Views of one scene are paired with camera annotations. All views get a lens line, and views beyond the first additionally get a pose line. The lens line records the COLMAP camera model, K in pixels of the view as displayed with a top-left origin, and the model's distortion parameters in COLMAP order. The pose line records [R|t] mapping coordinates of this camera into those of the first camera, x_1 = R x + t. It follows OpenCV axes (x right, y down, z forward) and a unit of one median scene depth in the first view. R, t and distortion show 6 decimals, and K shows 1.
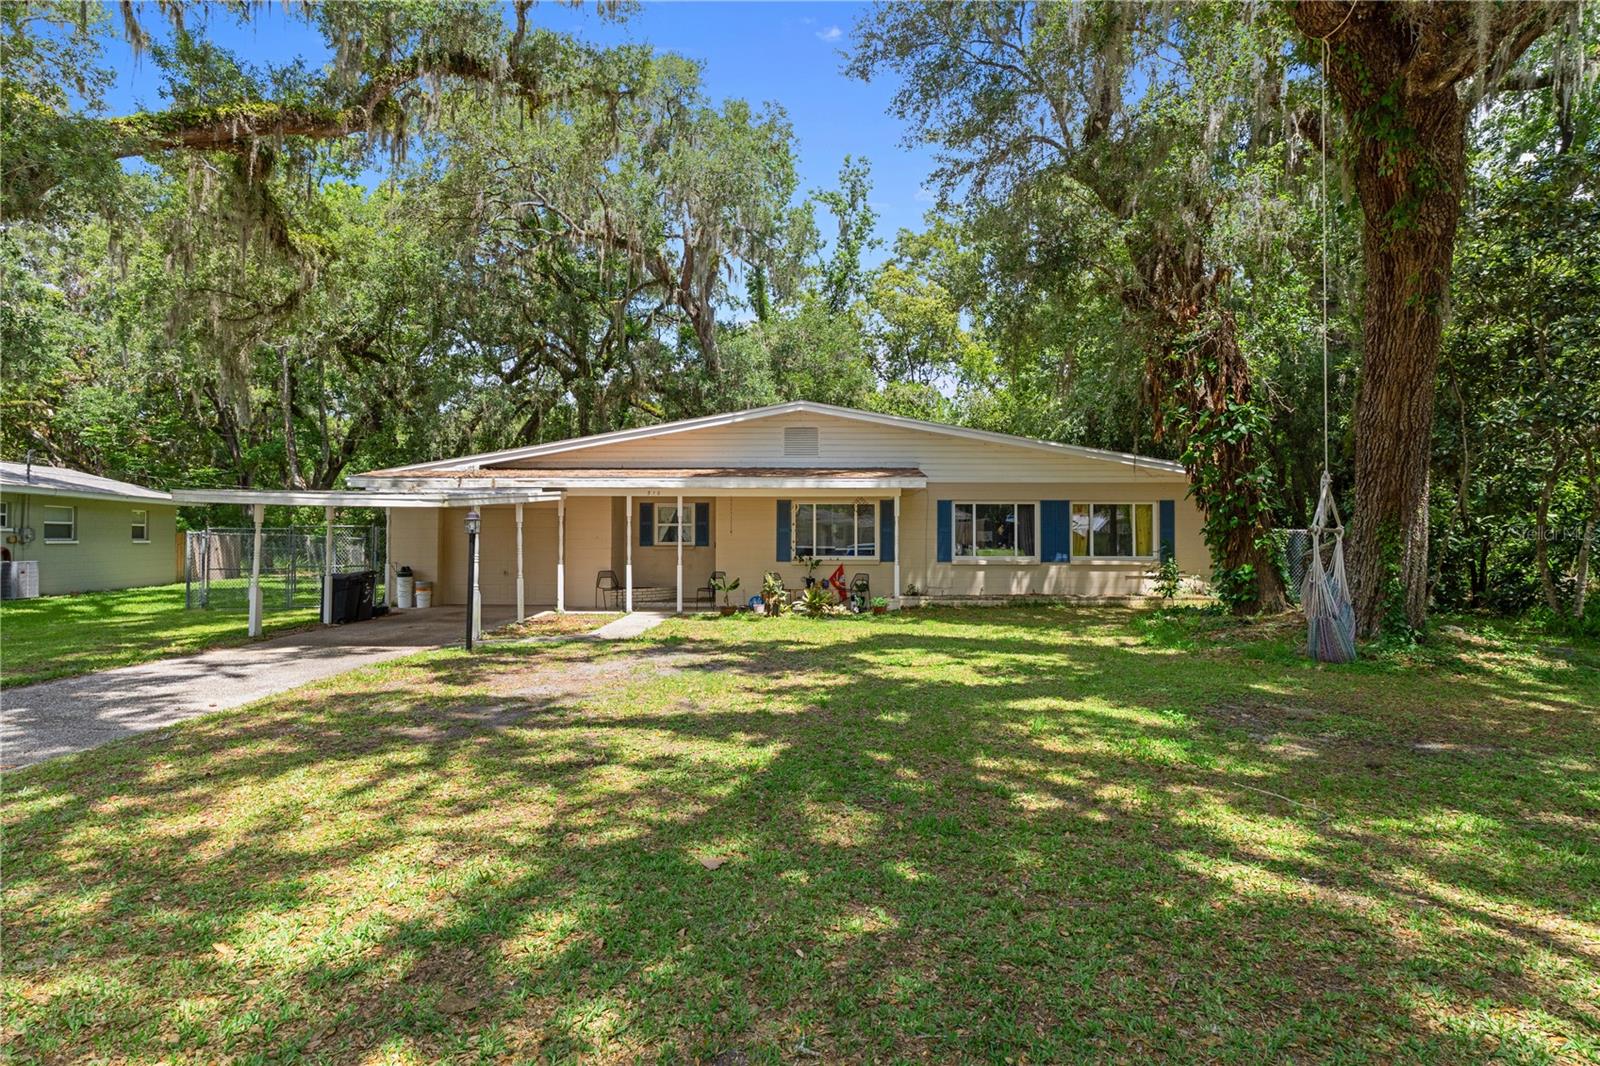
lens RADIAL K [[804.0, 0, 791.3], [0, 804.0, 527.9], [0, 0, 1]] dist [-0.001820, -0.000858]
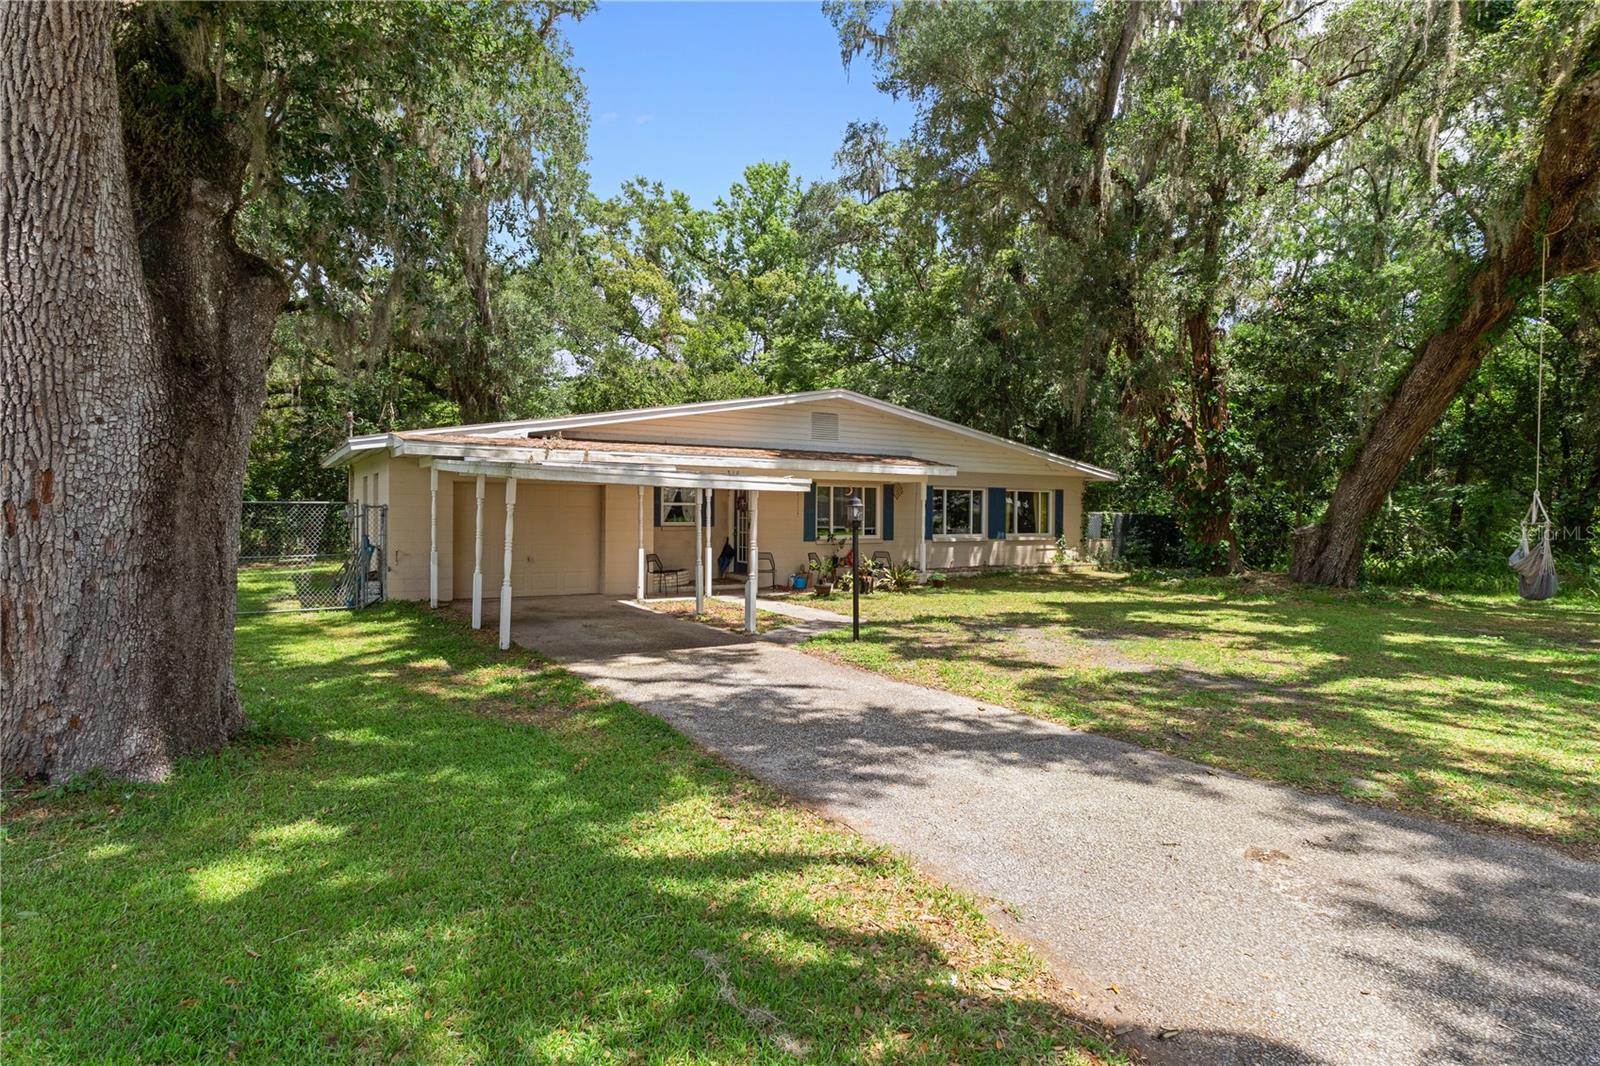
lens RADIAL K [[804.0, 0, 791.3], [0, 804.0, 527.9], [0, 0, 1]] dist [-0.001820, -0.000858]
pose [[0.863787, -0.006114, 0.503821, -0.549352], [-0.010985, 0.999460, 0.030962, -0.007330], [-0.503738, -0.032279, 0.863253, 0.124189]]
